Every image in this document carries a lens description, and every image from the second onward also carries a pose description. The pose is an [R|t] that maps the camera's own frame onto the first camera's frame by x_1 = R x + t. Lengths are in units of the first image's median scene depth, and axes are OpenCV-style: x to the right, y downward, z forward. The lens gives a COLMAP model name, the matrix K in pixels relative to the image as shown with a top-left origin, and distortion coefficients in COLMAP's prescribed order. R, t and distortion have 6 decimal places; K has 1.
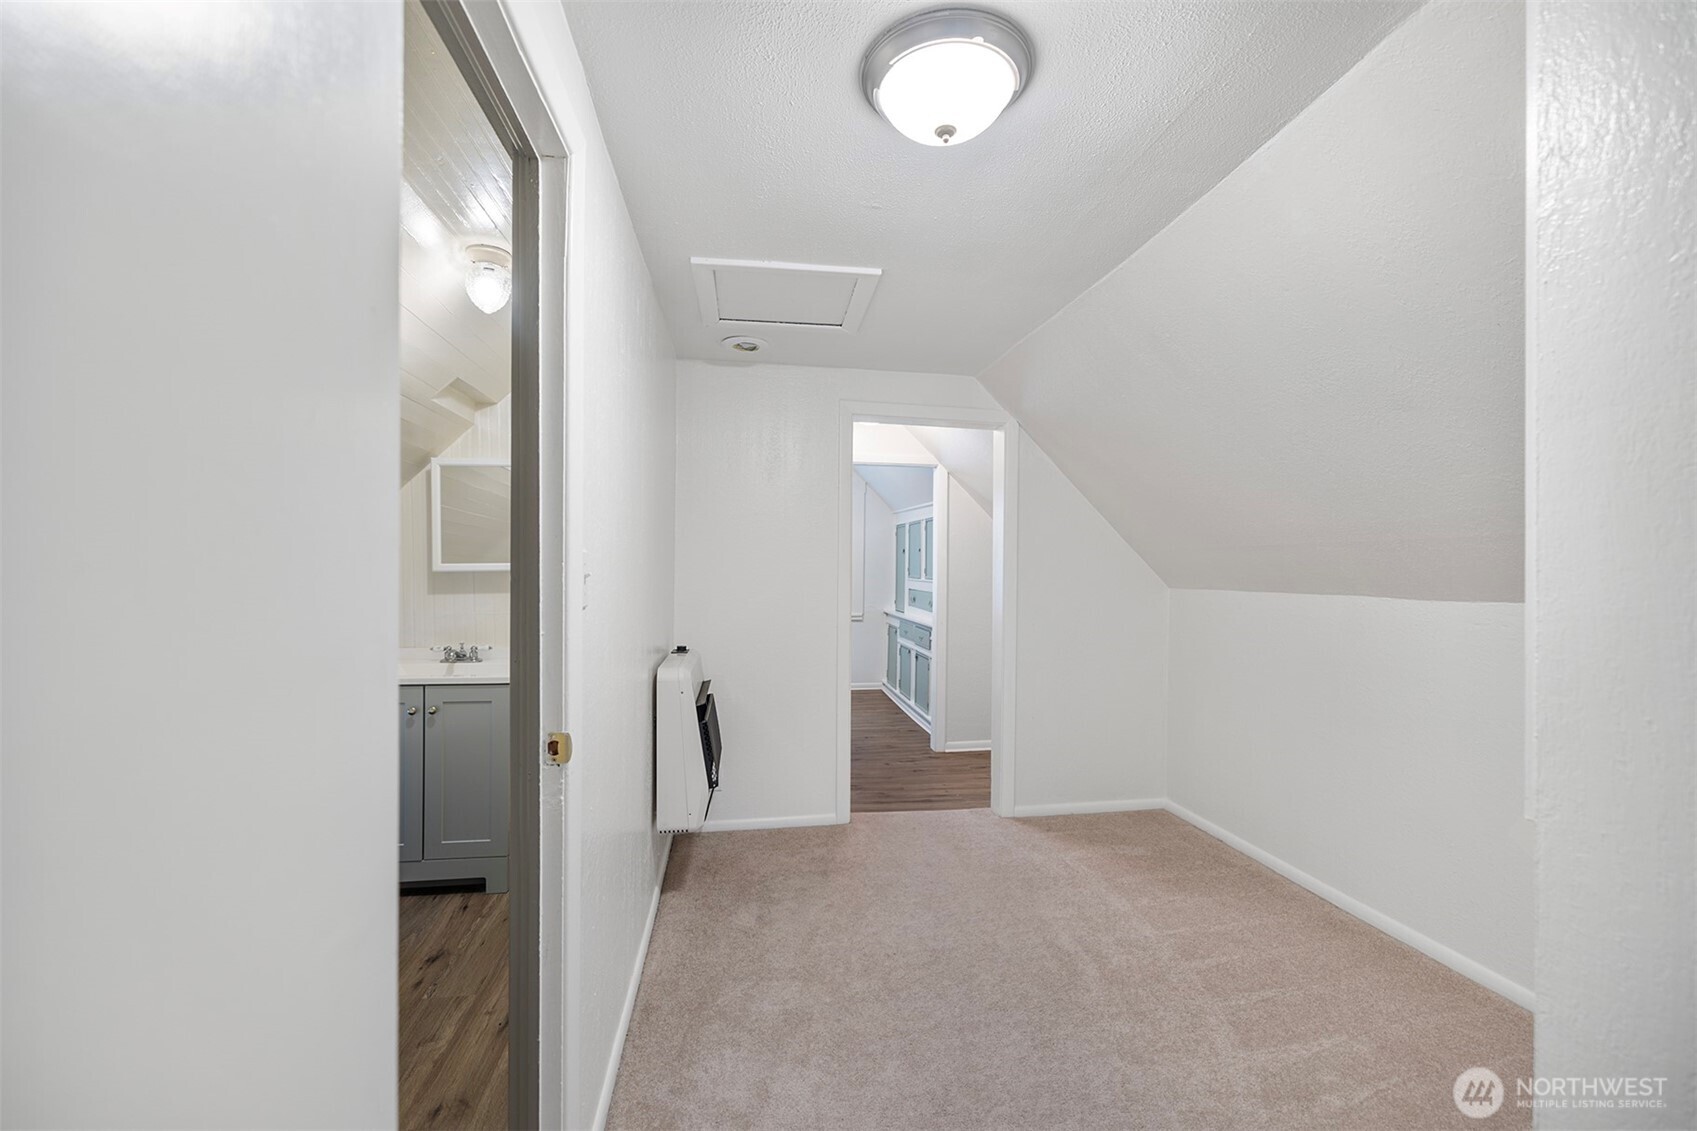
lens RADIAL K [[730.3, 0, 847.2], [0, 730.3, 564.4], [0, 0, 1]] dist [-0.001675, -0.000314]
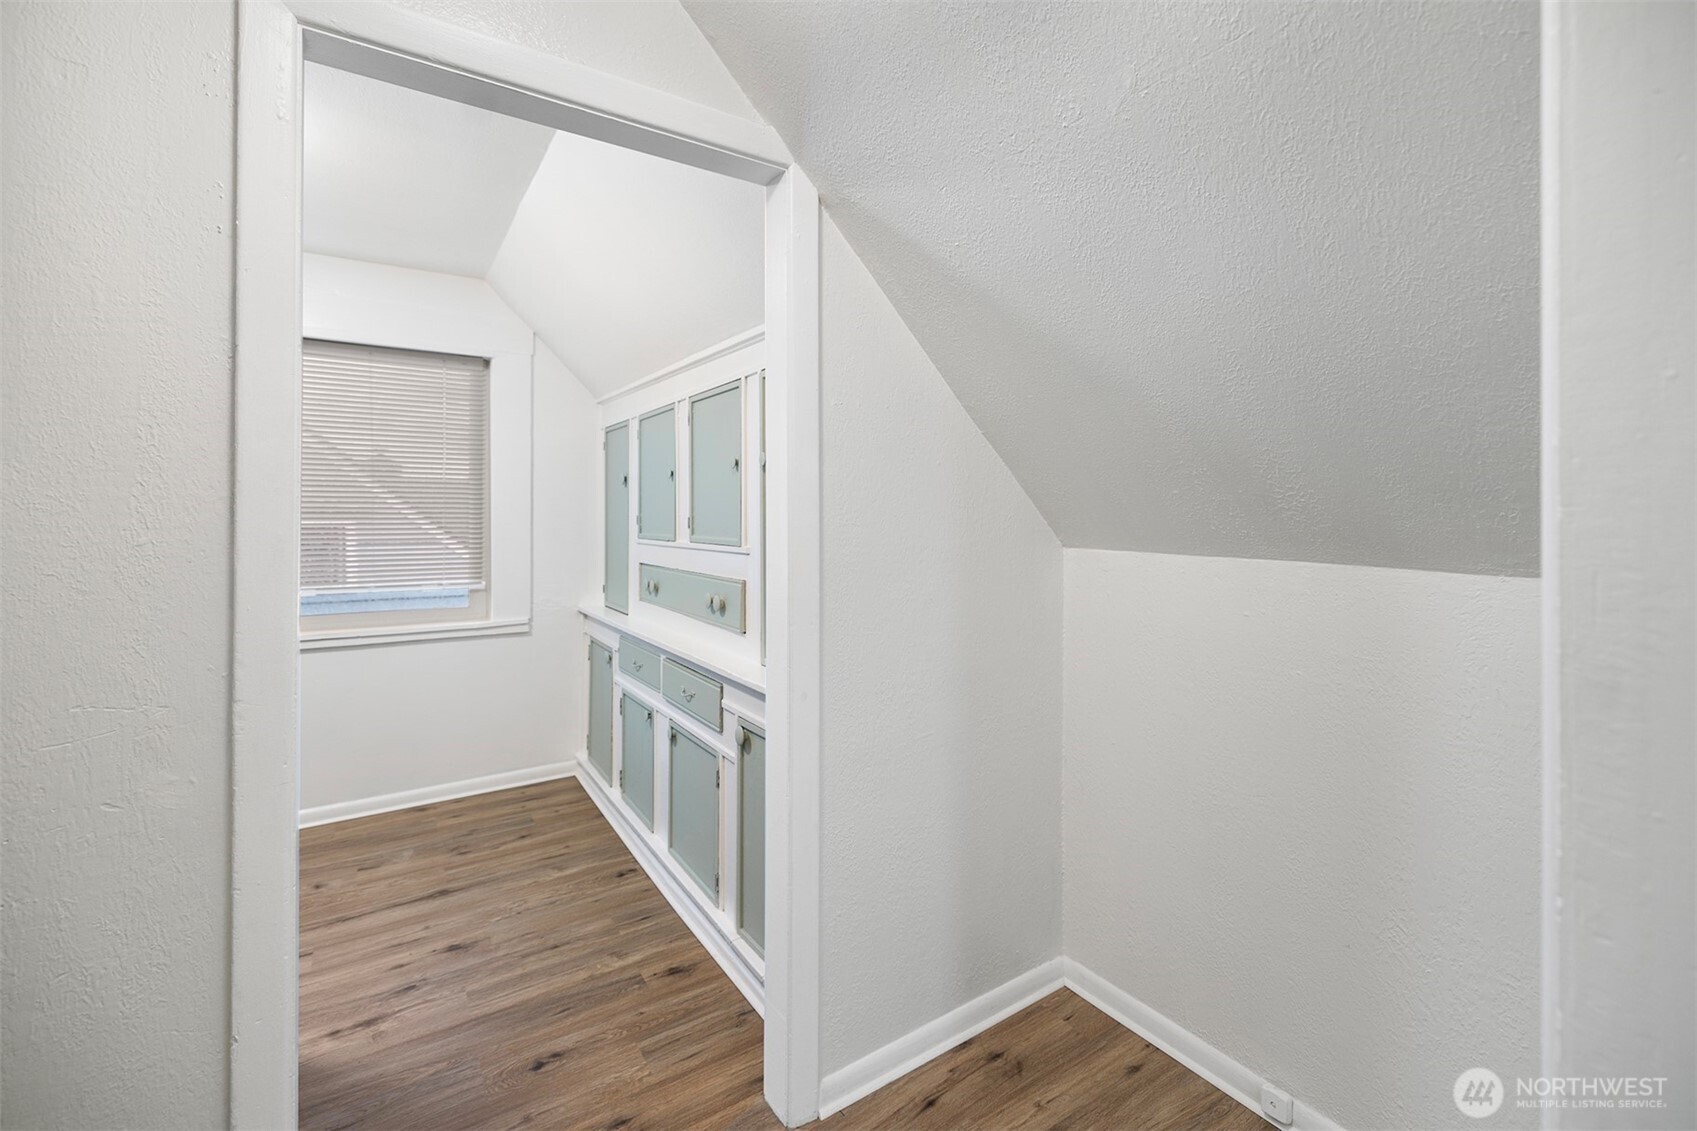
lens RADIAL K [[730.3, 0, 863.6], [0, 730.3, 529.9], [0, 0, 1]] dist [-0.001675, -0.000314]
pose [[0.904326, -0.008311, 0.426761, 0.017148], [0.002805, 0.999905, 0.013528, 0.007198], [-0.426833, -0.011036, 0.904263, 0.532769]]
